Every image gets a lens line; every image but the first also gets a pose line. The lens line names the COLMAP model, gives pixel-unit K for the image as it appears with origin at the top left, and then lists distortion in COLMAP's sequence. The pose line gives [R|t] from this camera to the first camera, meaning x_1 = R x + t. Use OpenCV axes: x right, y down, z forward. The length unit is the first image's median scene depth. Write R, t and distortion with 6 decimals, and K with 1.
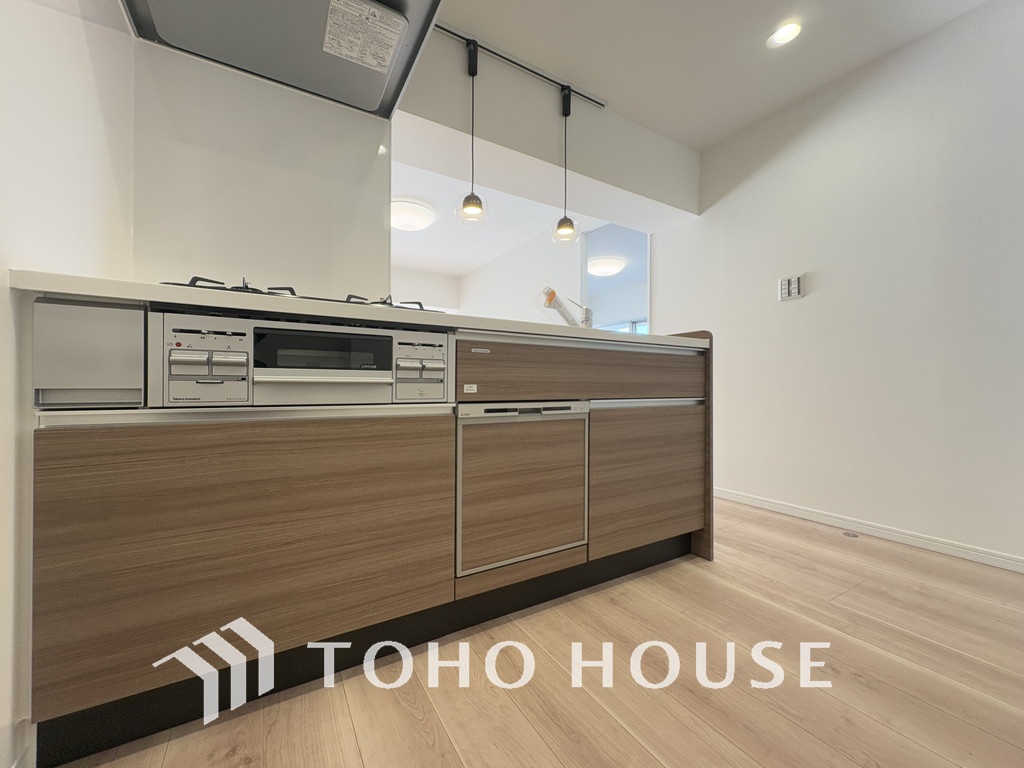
lens RADIAL K [[405.9, 0, 512.0], [0, 405.9, 384.0], [0, 0, 1]] dist [-0.001386, 0.000180]
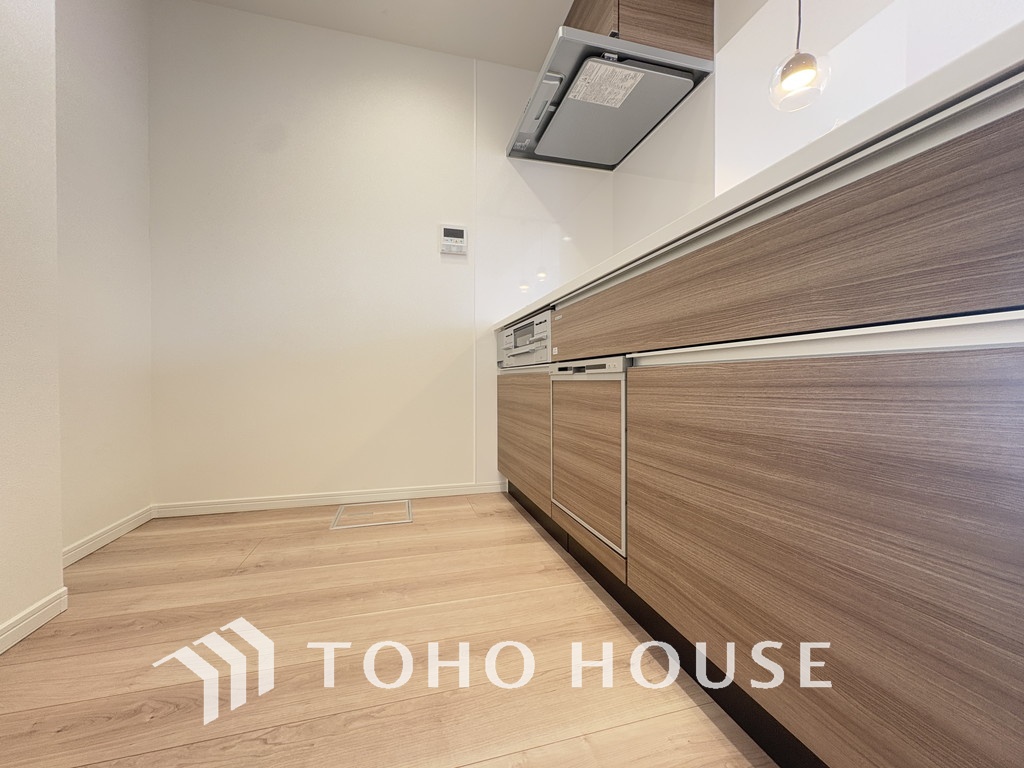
lens RADIAL K [[405.9, 0, 512.0], [0, 405.9, 384.0], [0, 0, 1]] dist [-0.001386, 0.000180]
pose [[-0.263909, 0.005812, -0.964530, 0.927042], [0.001143, 0.999983, 0.005713, 0.087205], [0.964547, 0.000406, -0.263911, 1.007983]]
